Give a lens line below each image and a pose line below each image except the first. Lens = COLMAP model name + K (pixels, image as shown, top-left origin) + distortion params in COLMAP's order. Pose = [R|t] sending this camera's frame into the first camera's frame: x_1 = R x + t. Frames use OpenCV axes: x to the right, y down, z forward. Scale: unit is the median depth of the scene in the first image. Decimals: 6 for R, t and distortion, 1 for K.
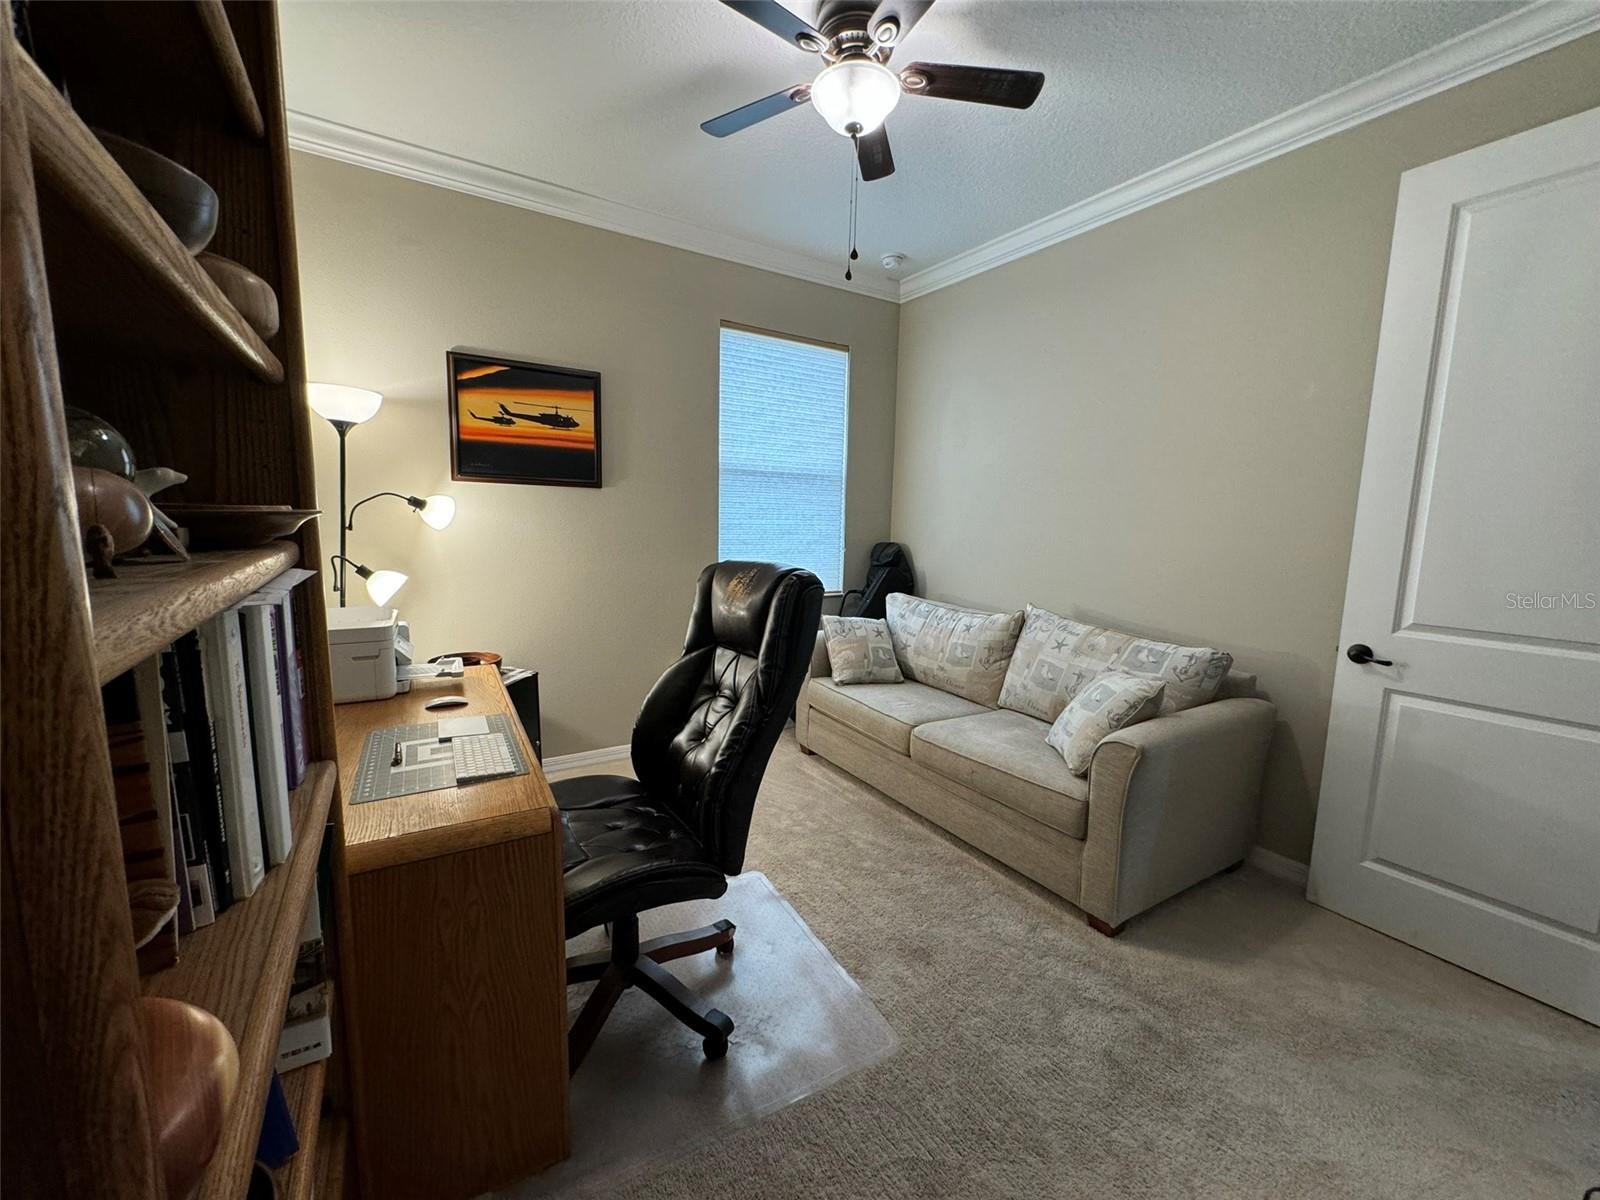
lens RADIAL K [[637.5, 0, 803.7], [0, 637.5, 600.3], [0, 0, 1]] dist [-0.000793, 0.000352]
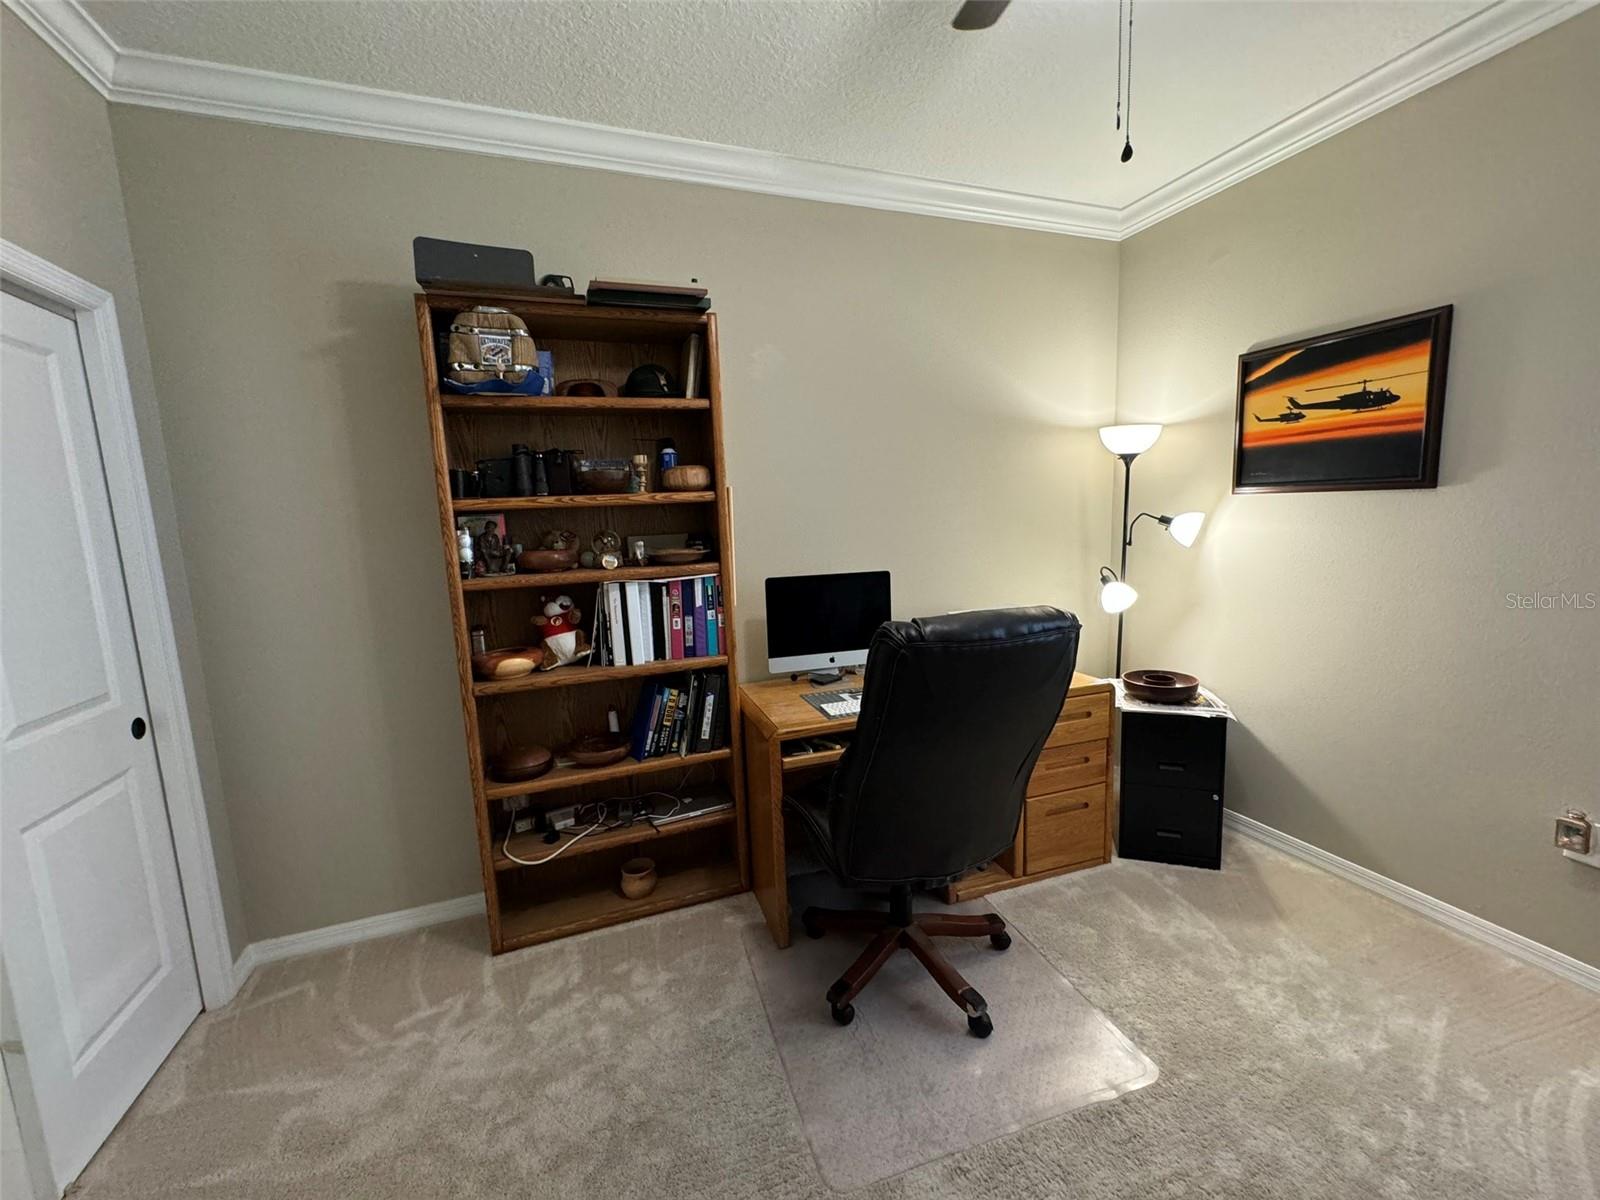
lens RADIAL K [[637.5, 0, 803.7], [0, 637.5, 600.3], [0, 0, 1]] dist [-0.000793, 0.000352]
pose [[-0.198324, 0.123746, -0.972294, 0.485496], [-0.089342, 0.985586, 0.143661, -0.109732], [0.976056, 0.115358, -0.184410, 0.562327]]
